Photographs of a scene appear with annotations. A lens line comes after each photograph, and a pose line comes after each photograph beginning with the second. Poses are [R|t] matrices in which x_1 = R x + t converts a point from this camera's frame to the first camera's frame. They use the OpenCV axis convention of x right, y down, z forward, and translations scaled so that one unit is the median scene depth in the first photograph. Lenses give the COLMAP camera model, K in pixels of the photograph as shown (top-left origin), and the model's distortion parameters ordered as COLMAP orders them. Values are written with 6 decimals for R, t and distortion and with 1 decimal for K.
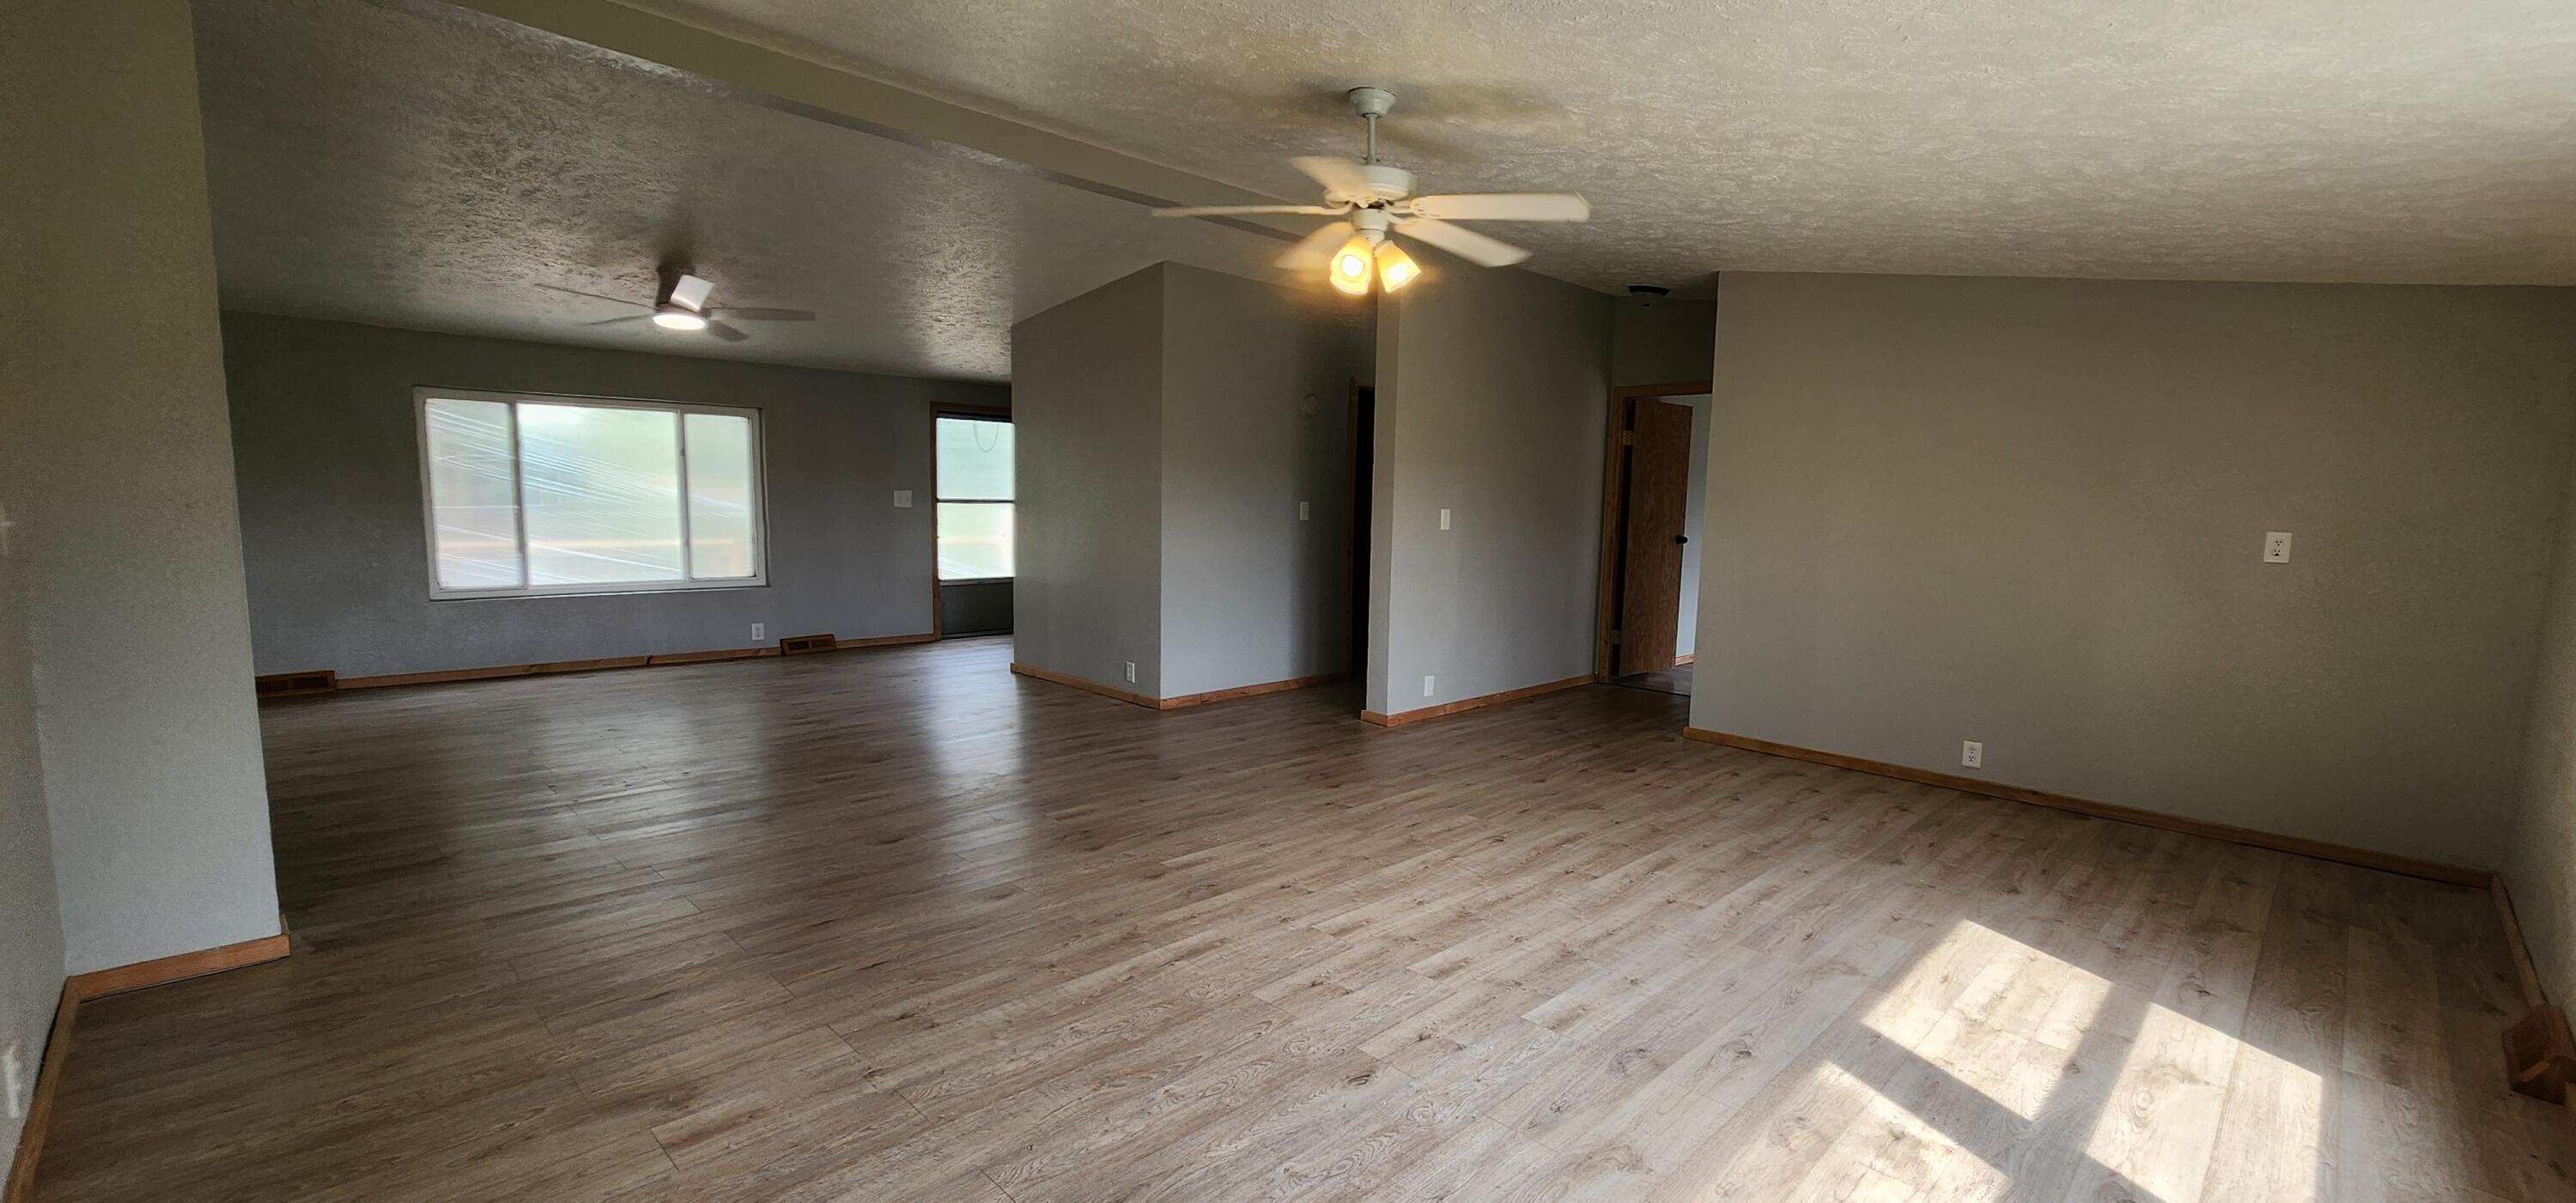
lens RADIAL K [[1060.6, 0, 1298.9], [0, 1060.6, 603.4], [0, 0, 1]] dist [0.001236, 0.000153]
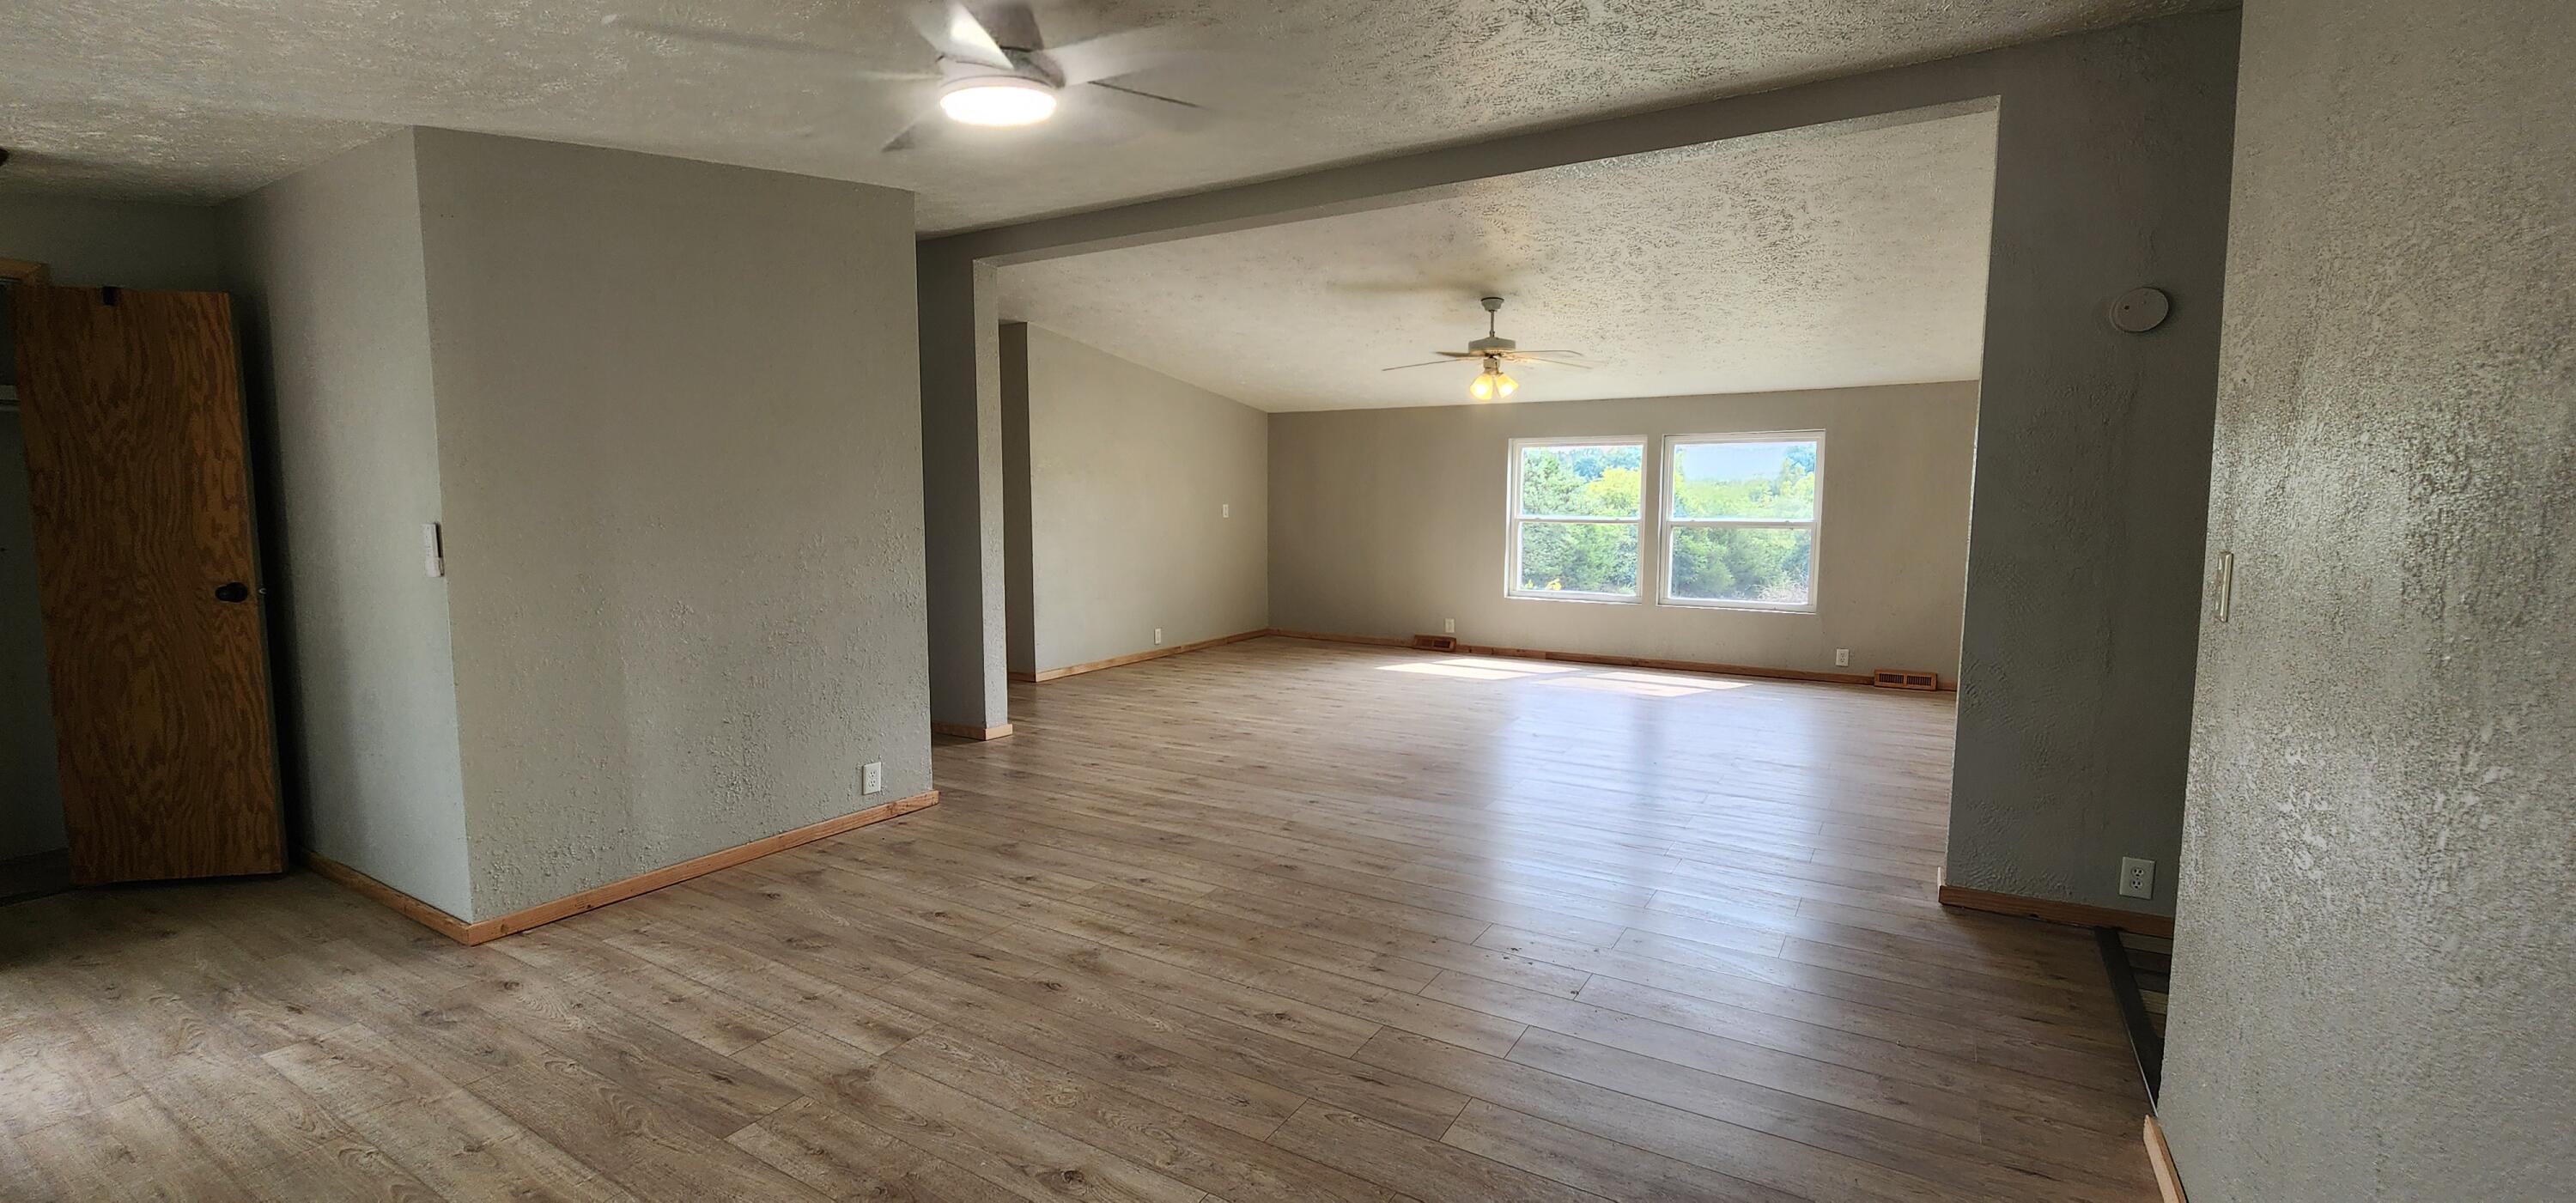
lens RADIAL K [[1060.6, 0, 1298.9], [0, 1060.6, 603.4], [0, 0, 1]] dist [0.001236, 0.000153]
pose [[-0.235528, -0.125737, 0.963700, -1.033017], [0.095627, 0.983785, 0.151729, -0.146021], [-0.967152, 0.127892, -0.219685, 1.043017]]
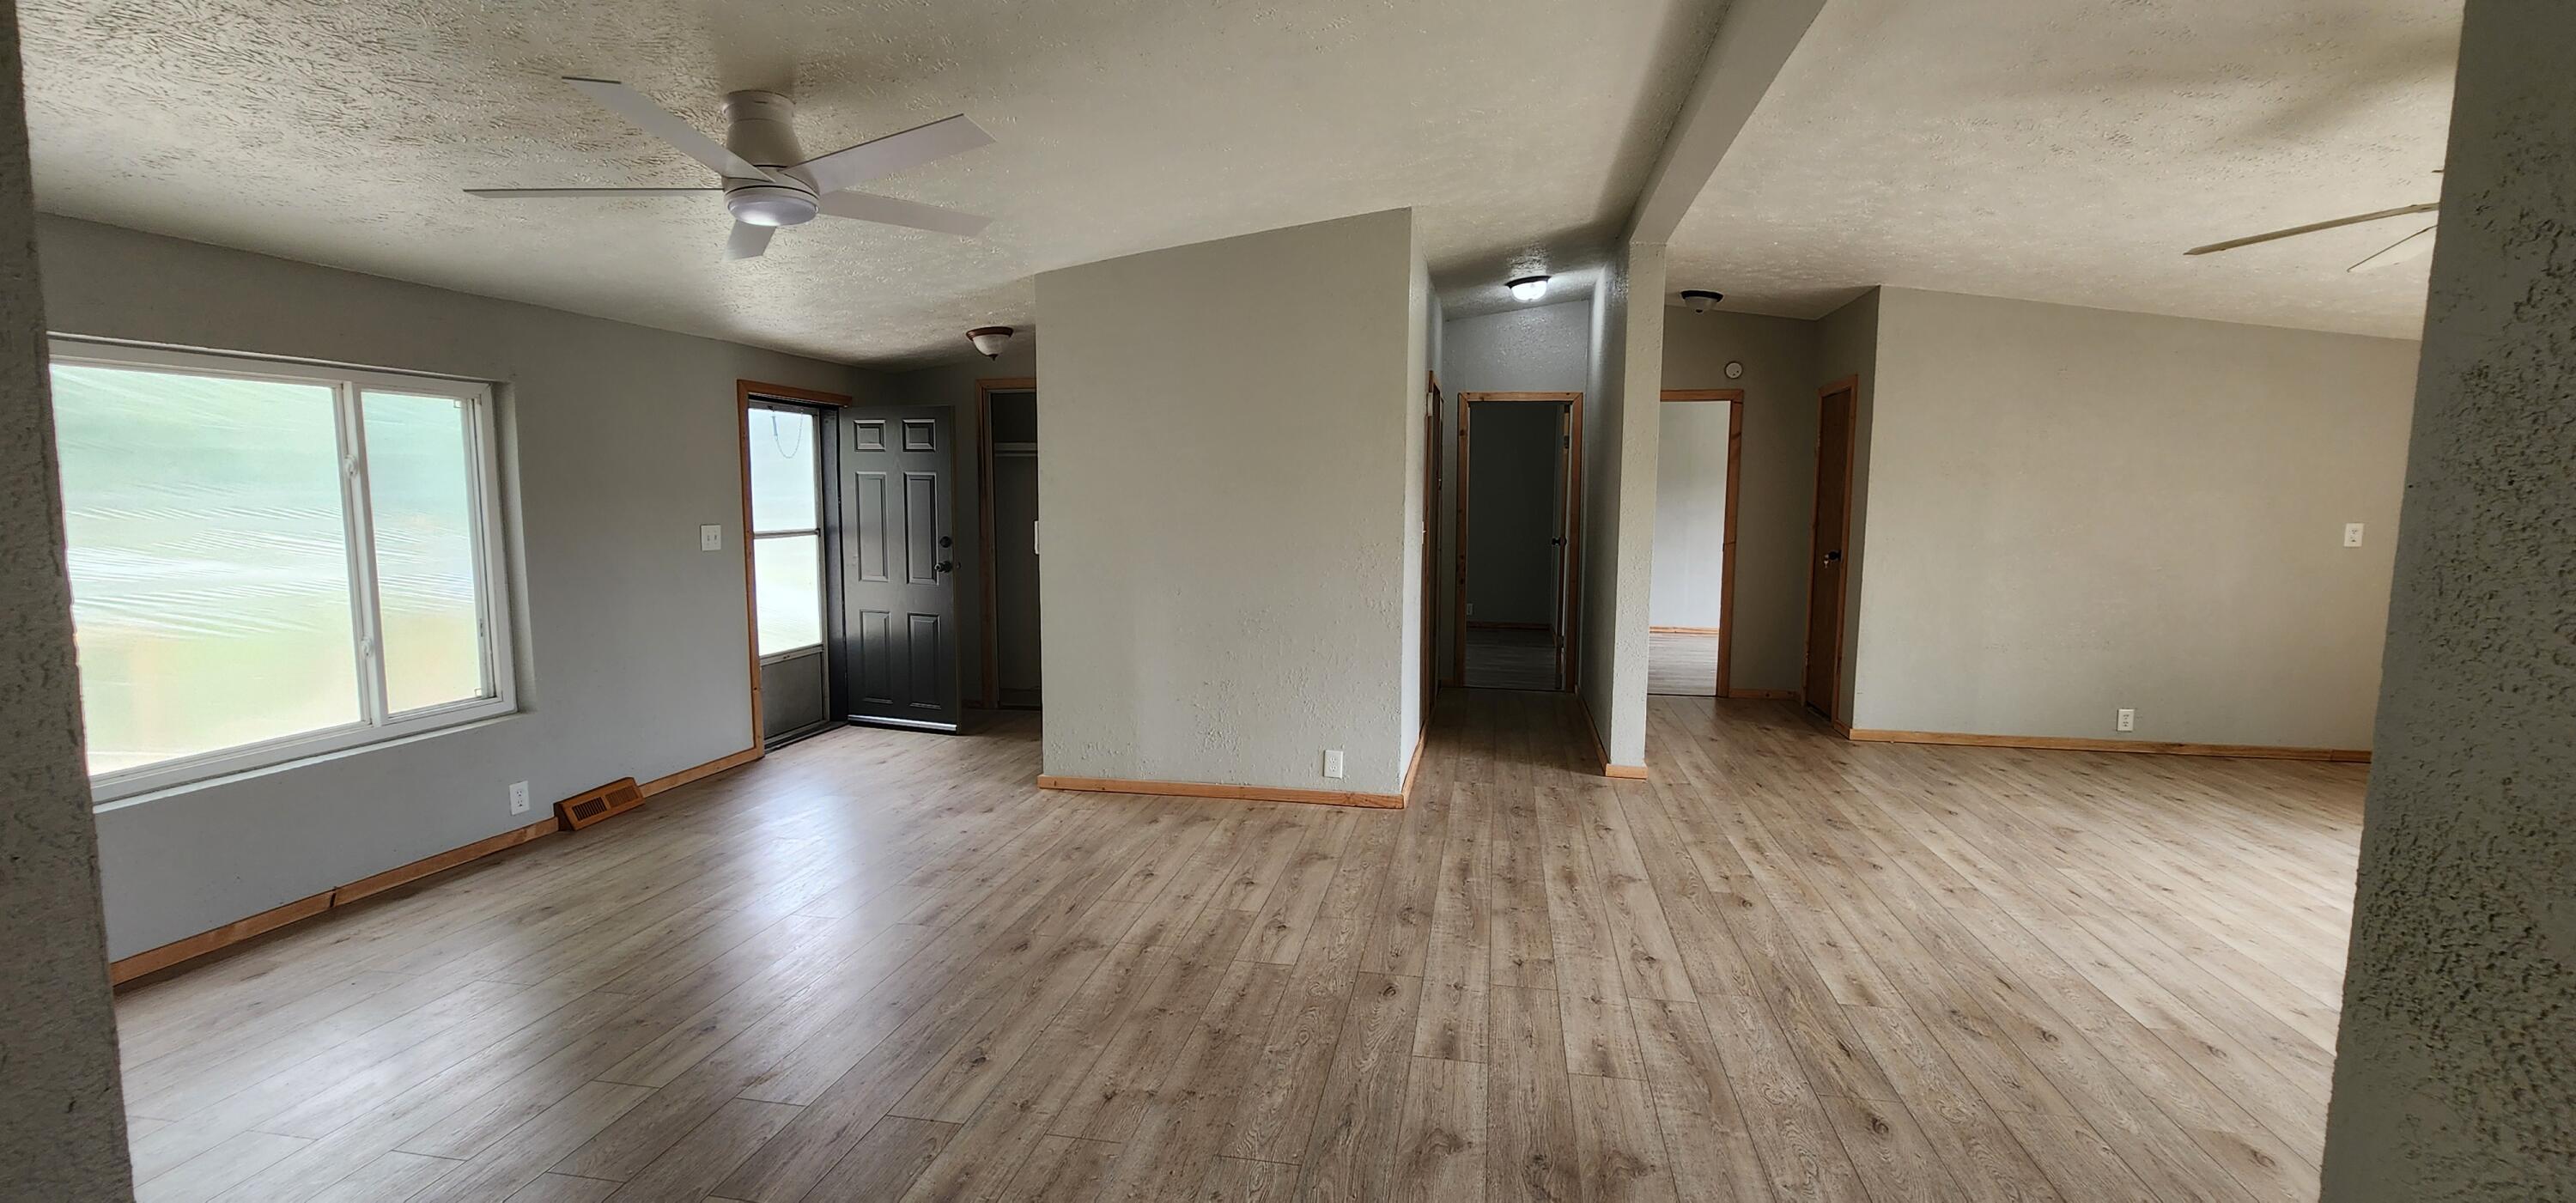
lens RADIAL K [[1060.6, 0, 1298.9], [0, 1060.6, 603.4], [0, 0, 1]] dist [0.001236, 0.000153]
pose [[0.826416, -0.081921, 0.557069, -0.696131], [0.077321, 0.996498, 0.031837, -0.085711], [-0.557726, 0.016762, 0.829856, 0.479846]]
